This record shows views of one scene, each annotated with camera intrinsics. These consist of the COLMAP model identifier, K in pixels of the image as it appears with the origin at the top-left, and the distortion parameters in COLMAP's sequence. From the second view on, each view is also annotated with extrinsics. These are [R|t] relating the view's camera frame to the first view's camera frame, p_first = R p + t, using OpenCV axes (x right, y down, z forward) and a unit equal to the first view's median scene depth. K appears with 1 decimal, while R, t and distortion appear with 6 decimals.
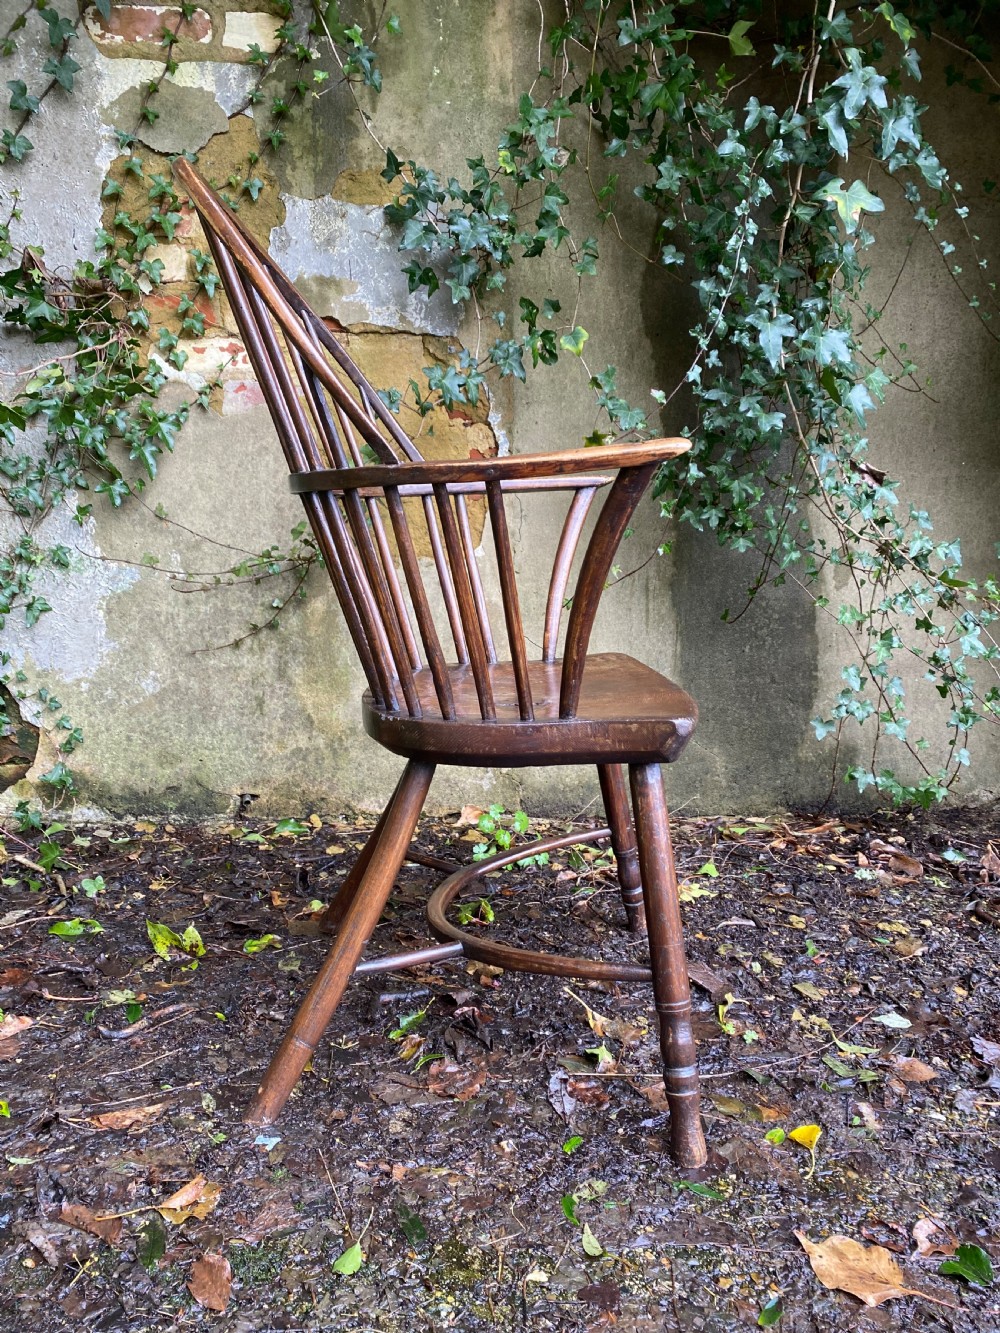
lens RADIAL K [[1018.0, 0, 494.1], [0, 1018.0, 671.9], [0, 0, 1]] dist [0.008993, -0.002001]
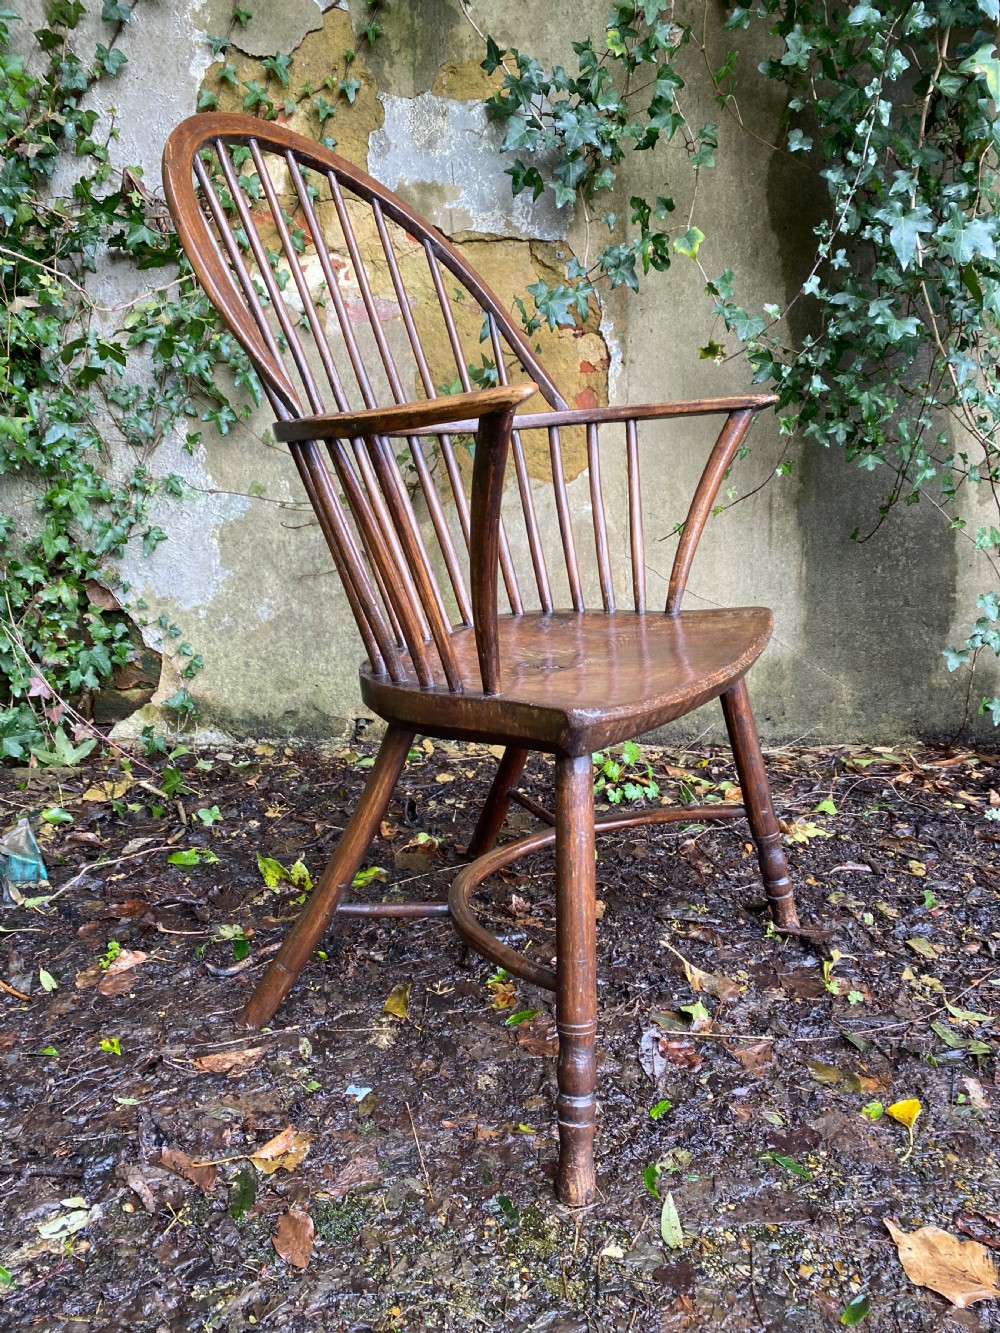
lens RADIAL K [[1017.5, 0, 512.8], [0, 1017.5, 665.6], [0, 0, 1]] dist [0.010038, -0.005132]
pose [[0.993284, 0.003592, -0.115646, 0.031639], [0.008110, 0.994898, 0.100563, -0.043435], [0.115417, -0.100826, 0.988187, 0.032167]]
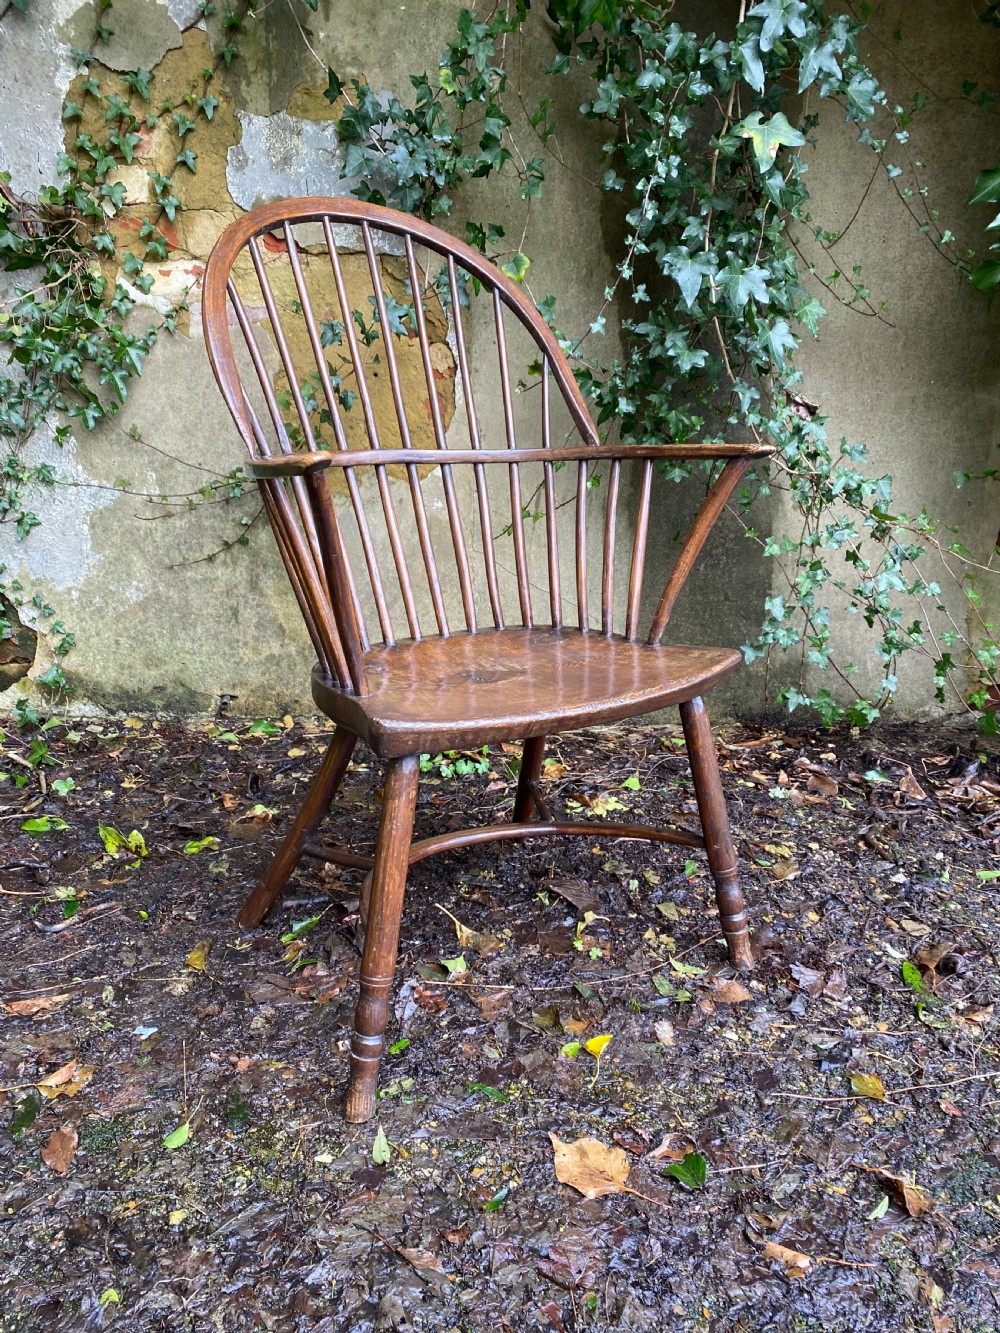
lens RADIAL K [[1016.3, 0, 509.0], [0, 1016.3, 661.6], [0, 0, 1]] dist [0.012745, -0.001736]
pose [[0.996768, 0.025055, -0.076332, 0.185465], [-0.014214, 0.990137, 0.139379, -0.093609], [0.079071, -0.137844, 0.987293, -0.059207]]
